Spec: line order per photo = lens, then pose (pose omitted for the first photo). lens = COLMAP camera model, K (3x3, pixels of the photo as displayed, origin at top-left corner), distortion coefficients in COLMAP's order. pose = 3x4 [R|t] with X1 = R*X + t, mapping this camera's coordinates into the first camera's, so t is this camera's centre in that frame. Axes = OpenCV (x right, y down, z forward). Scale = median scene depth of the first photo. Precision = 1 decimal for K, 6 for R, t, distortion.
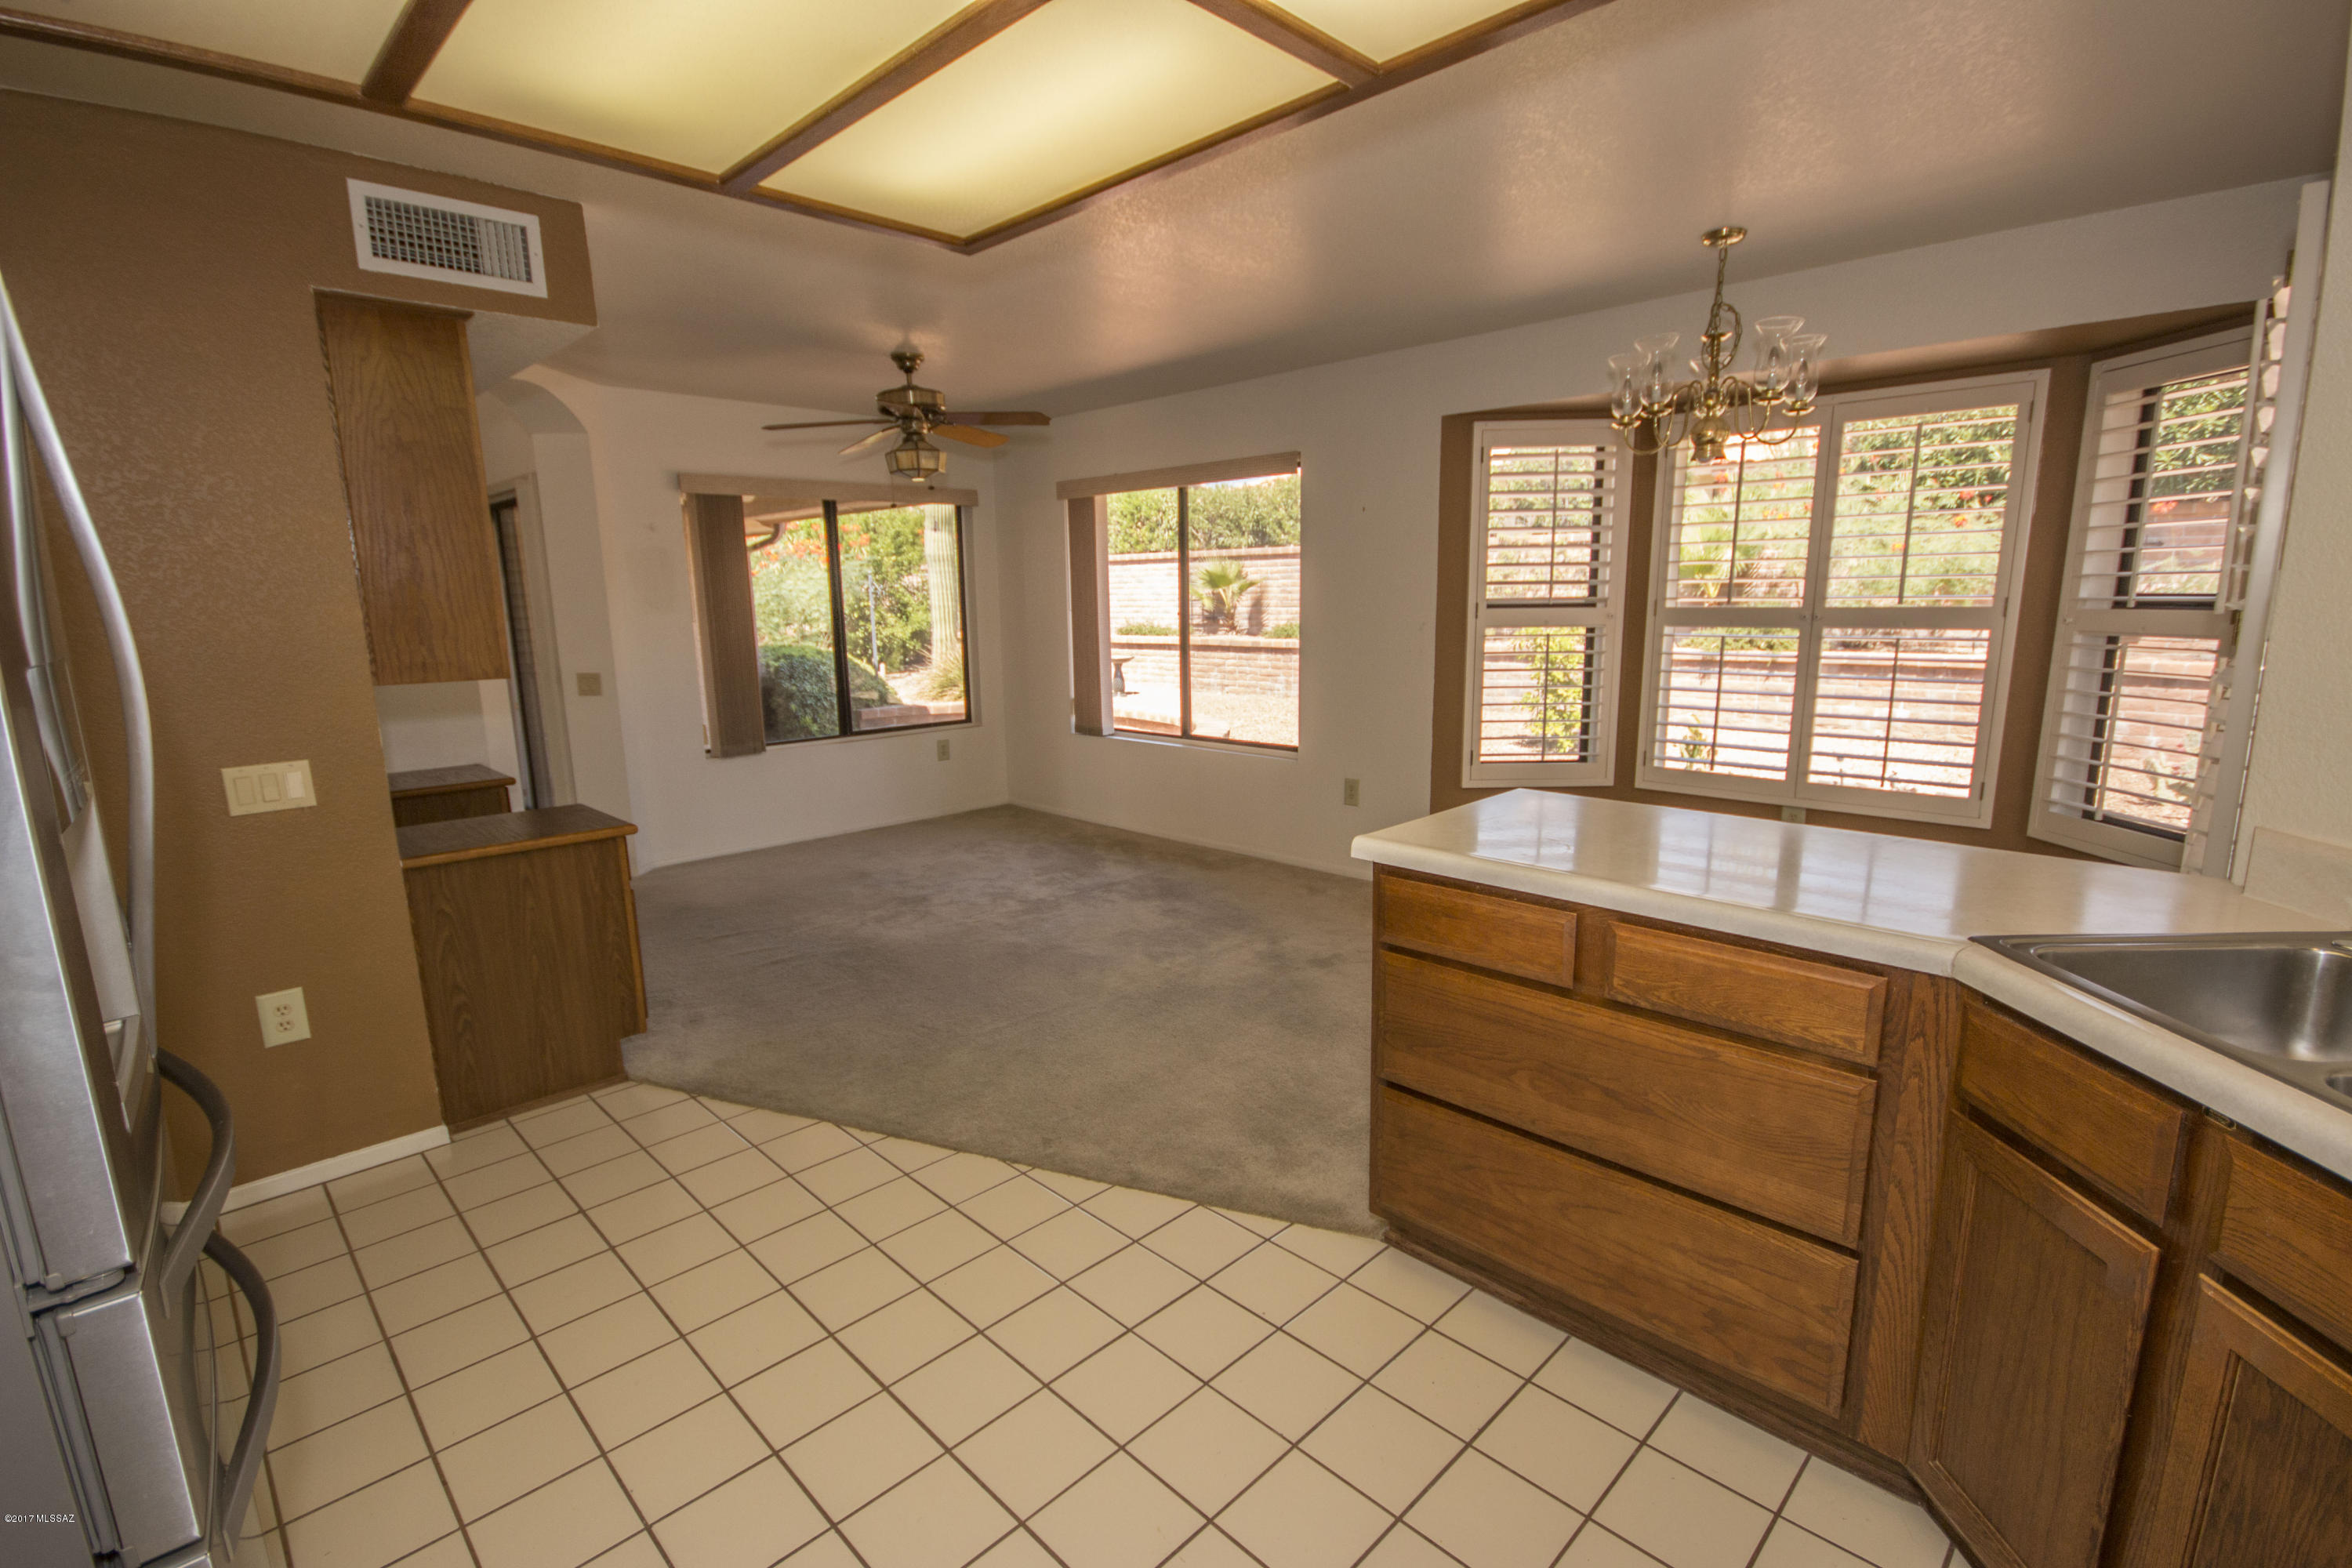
lens RADIAL K [[1079.9, 0, 1166.7], [0, 1079.9, 814.1], [0, 0, 1]] dist [-0.003886, -0.006386]
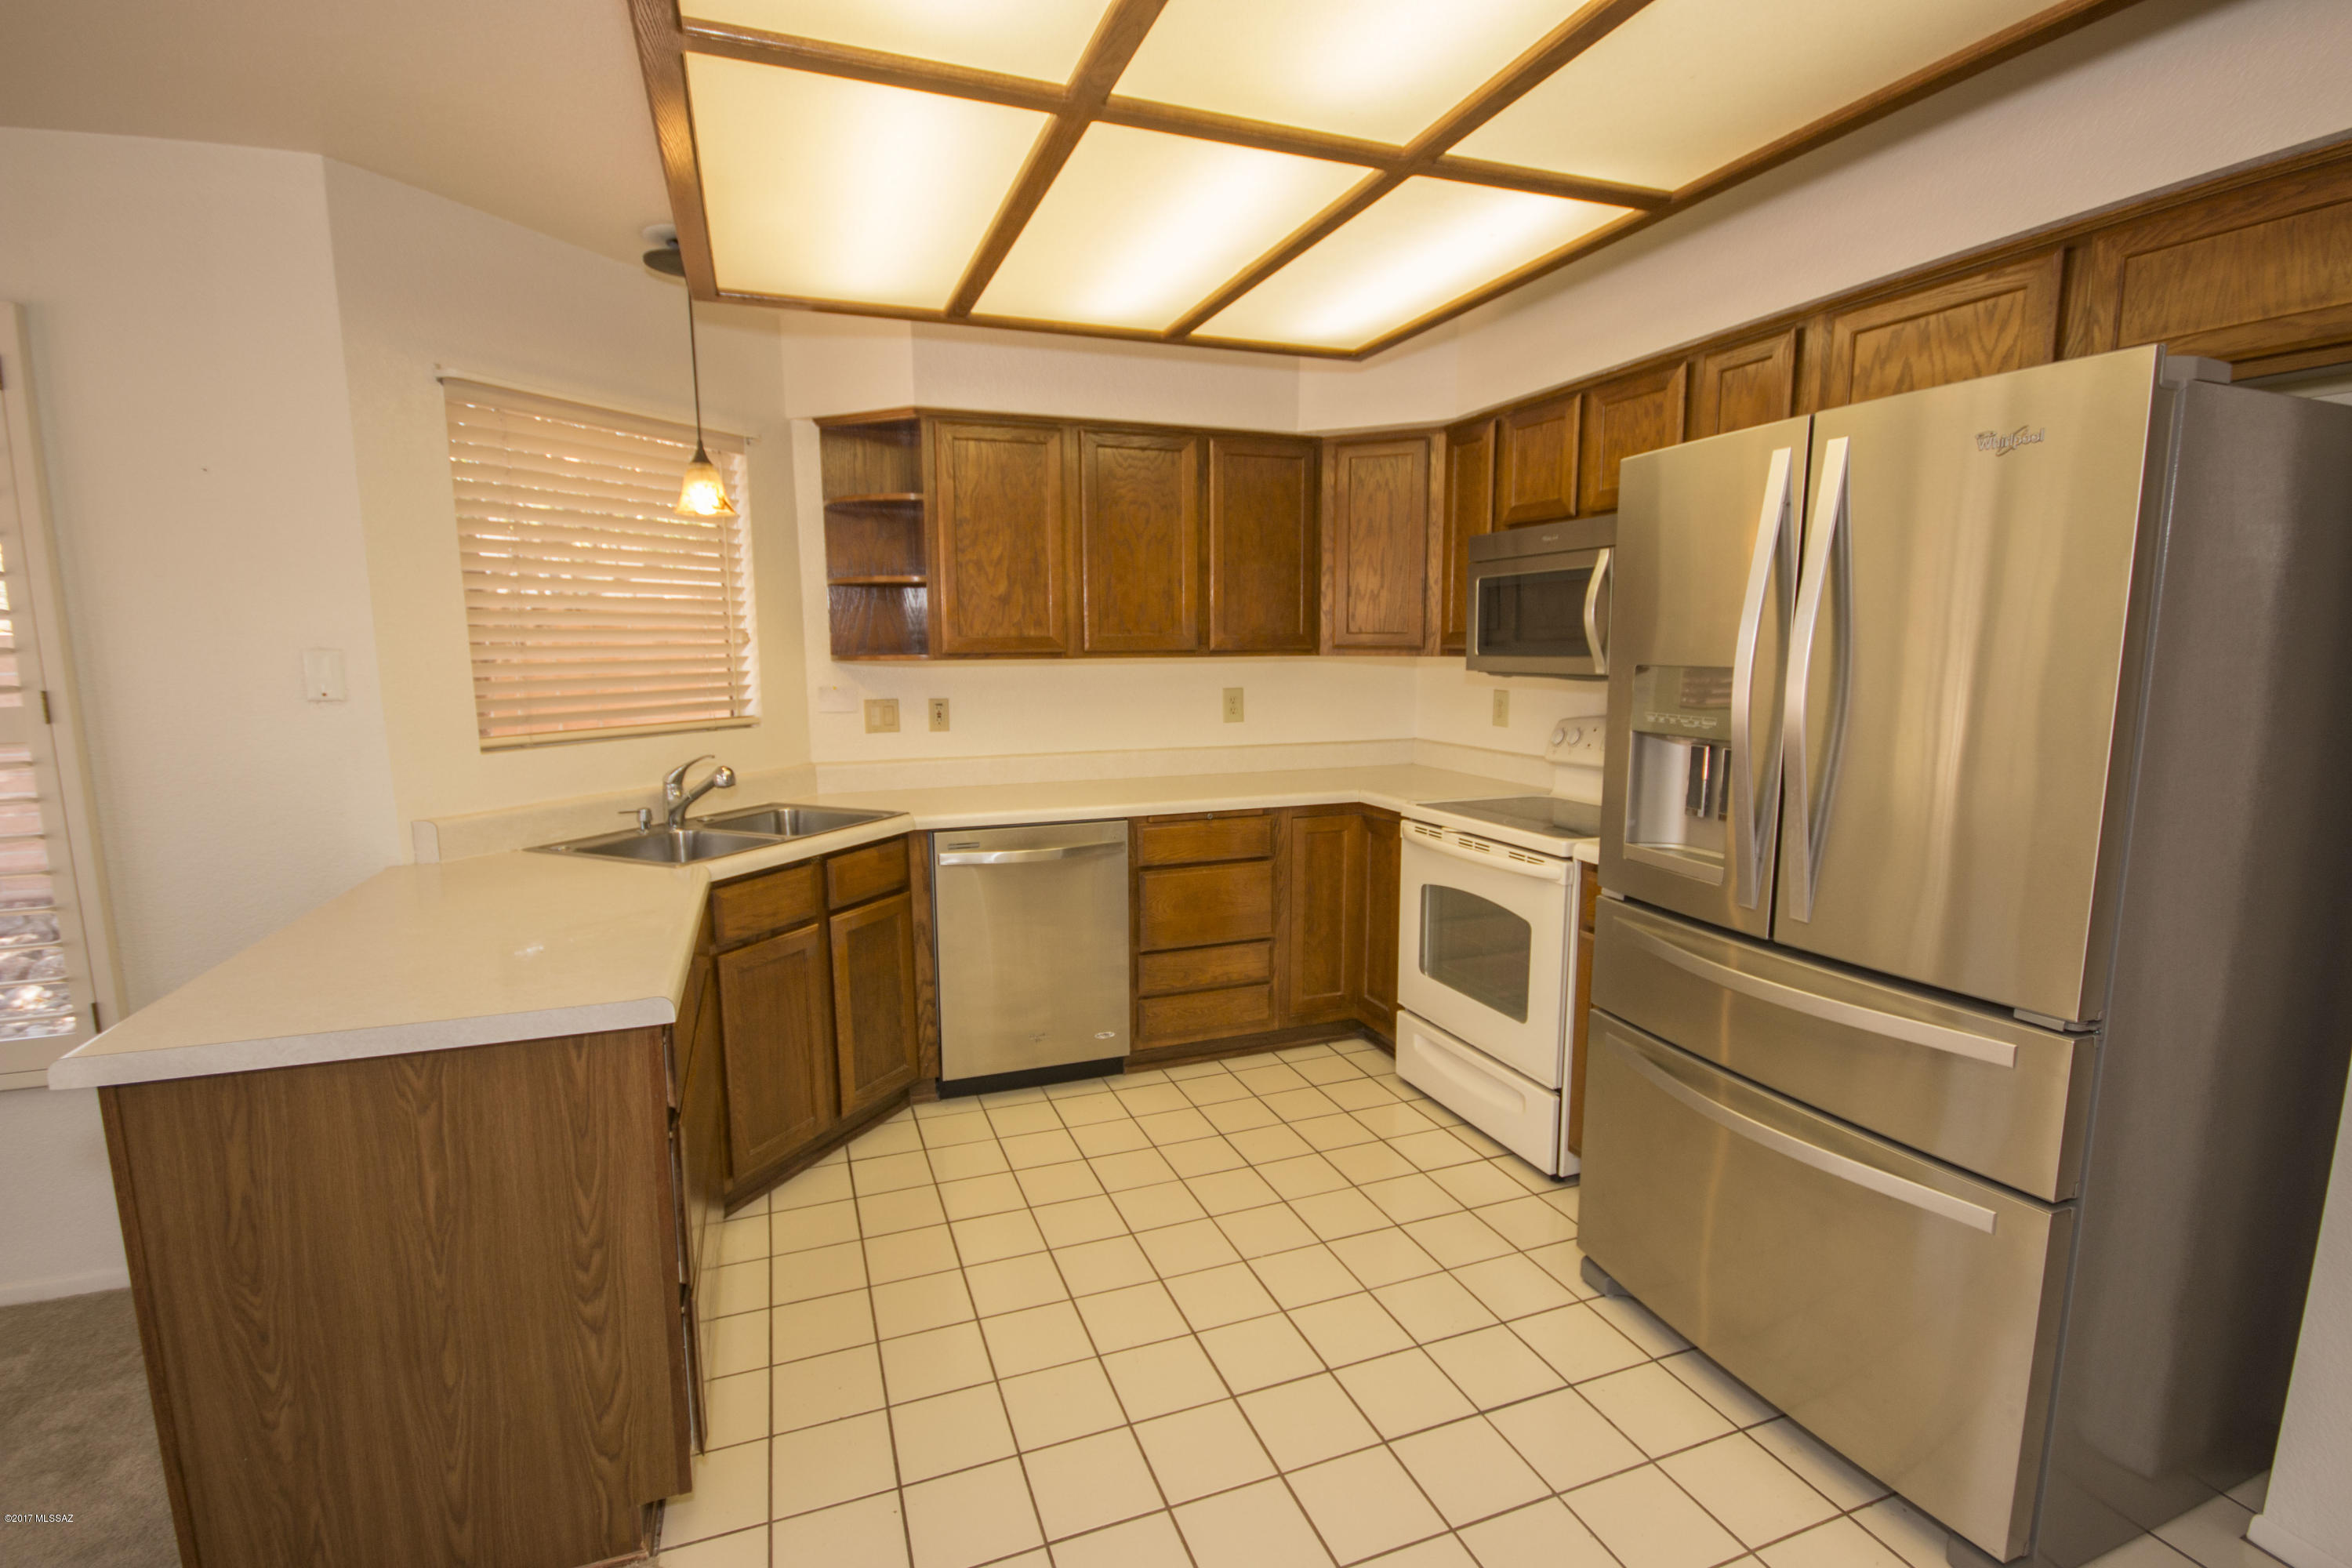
lens RADIAL K [[1079.9, 0, 1176.1], [0, 1079.9, 792.7], [0, 0, 1]] dist [-0.003886, -0.006386]
pose [[-0.915869, -0.032456, 0.400164, -0.242299], [0.102124, 0.945108, 0.310390, -0.170181], [-0.388272, 0.325143, -0.862280, 0.827354]]
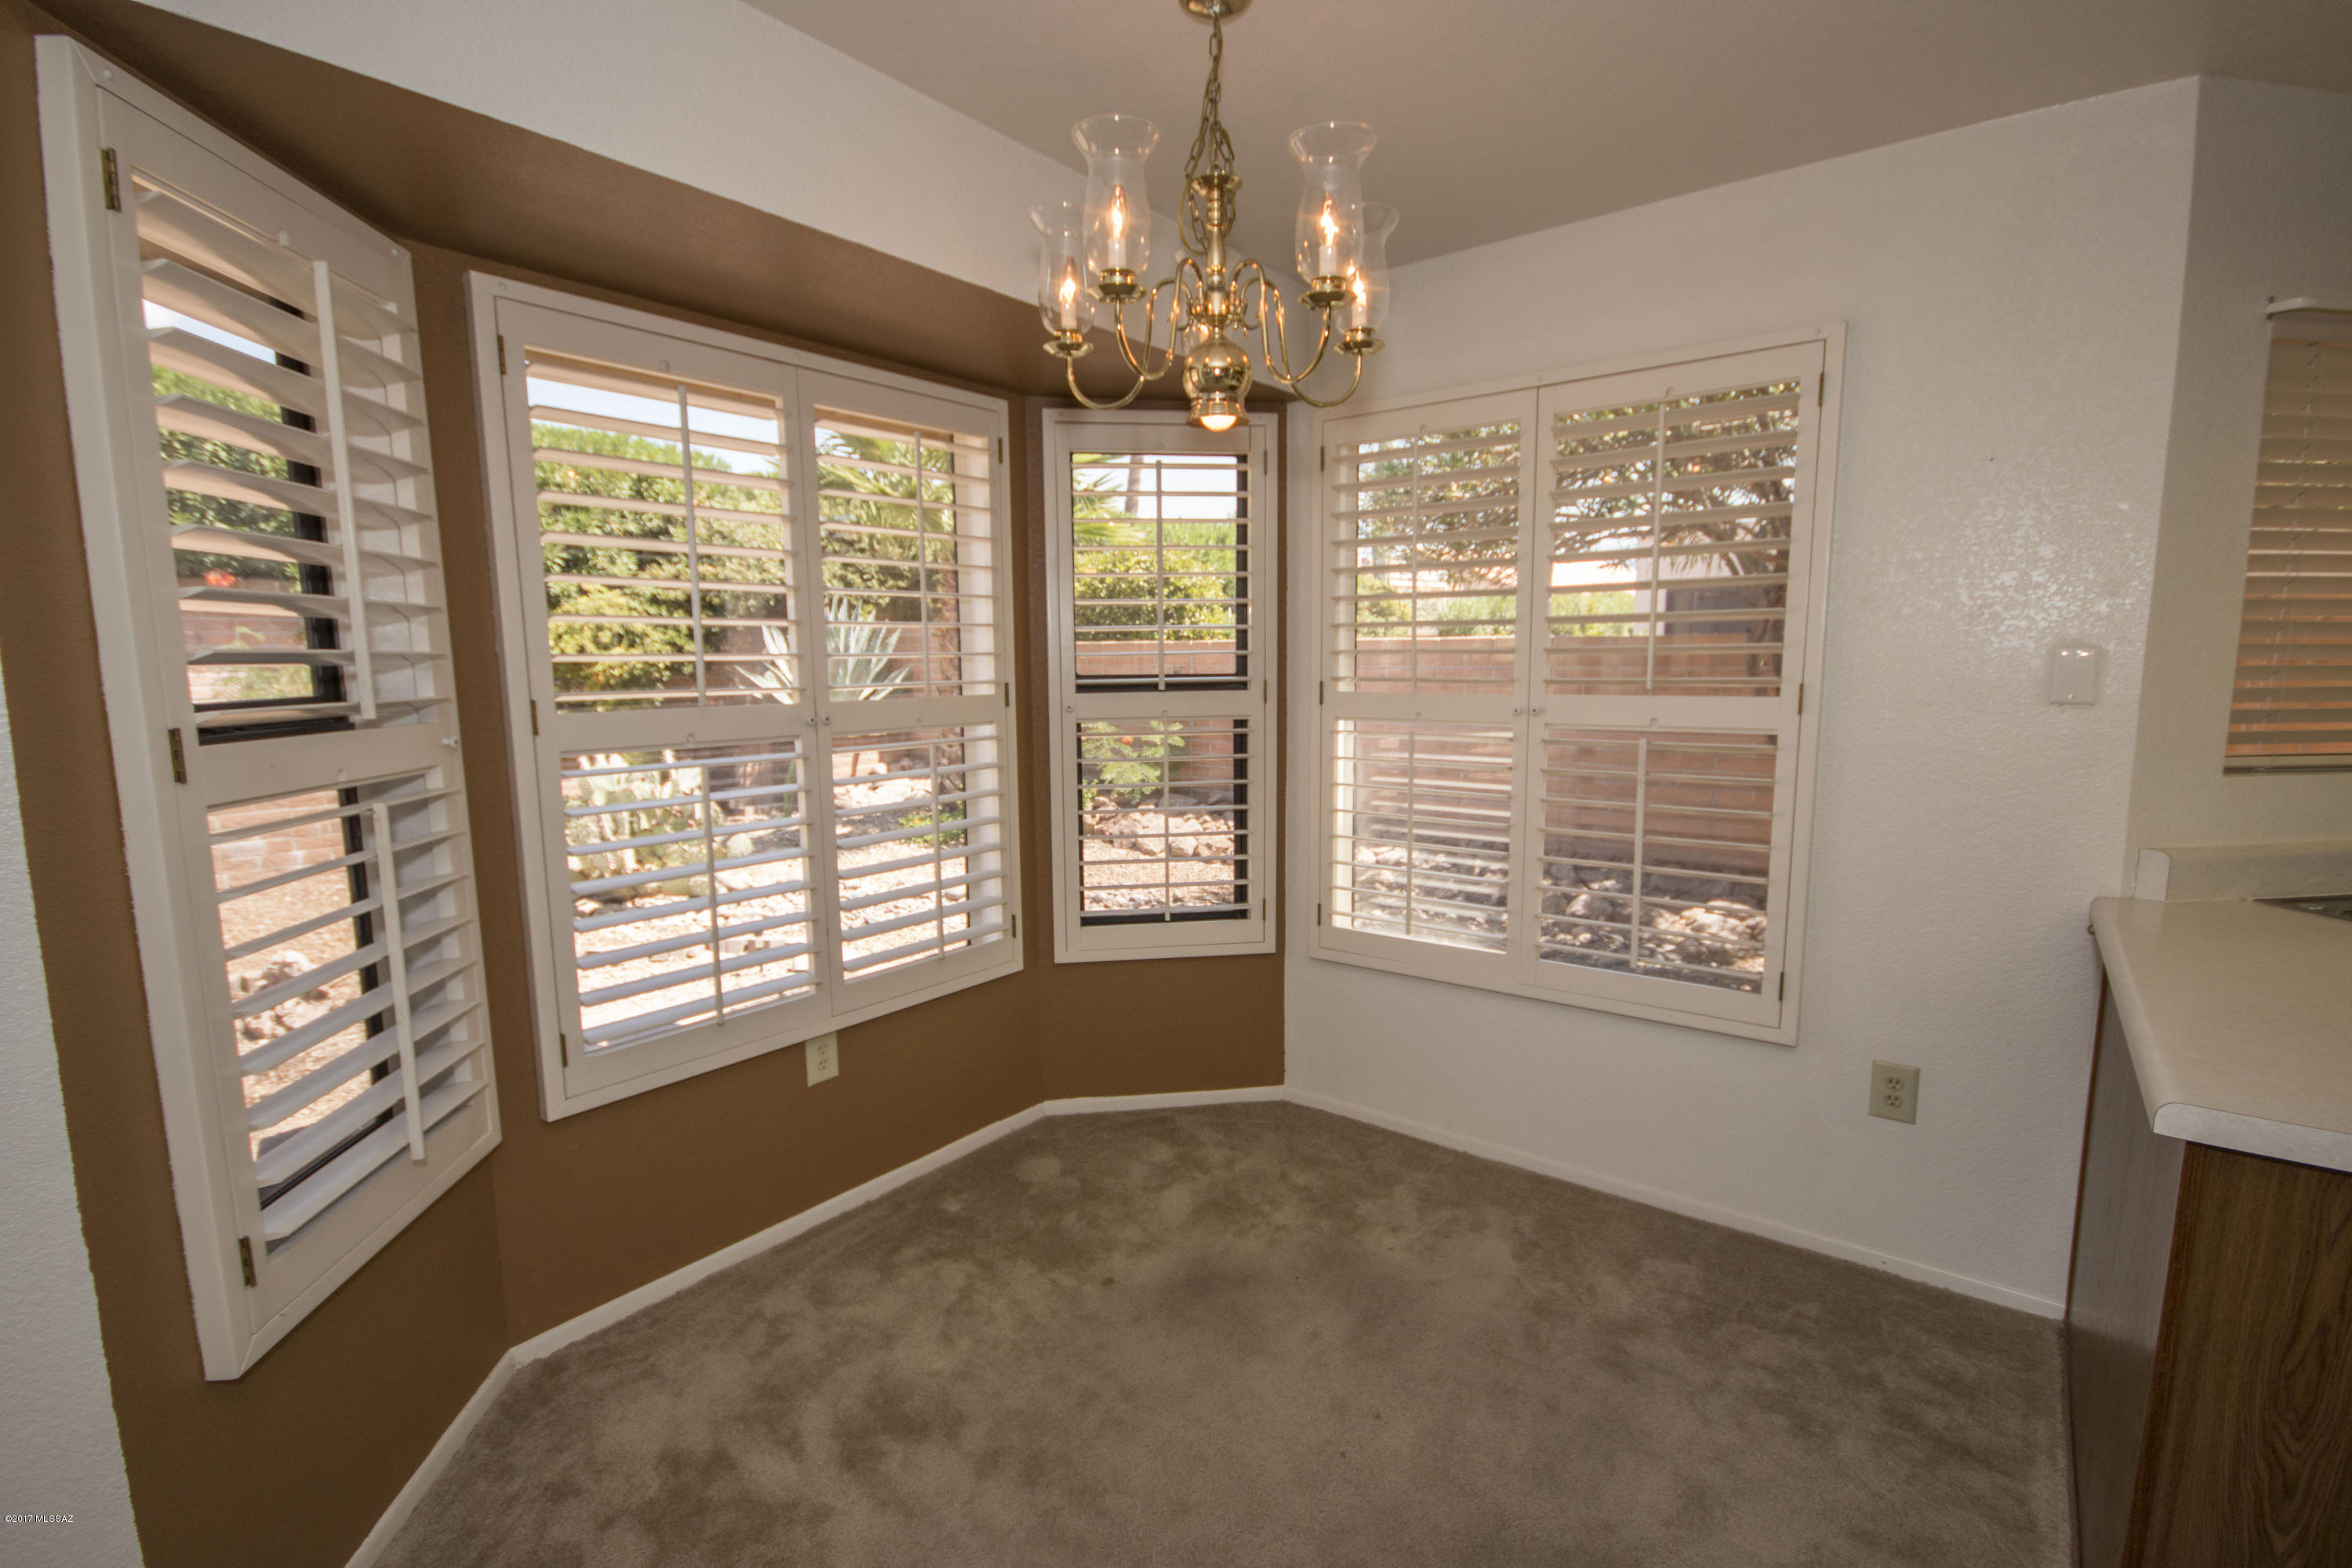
lens RADIAL K [[1079.9, 0, 1195.2], [0, 1079.9, 802.8], [0, 0, 1]] dist [-0.003886, -0.006386]
pose [[-0.143102, -0.118298, 0.982612, -0.029815], [0.210013, 0.966591, 0.146954, -0.206800], [-0.967169, 0.227391, -0.113477, 0.985693]]
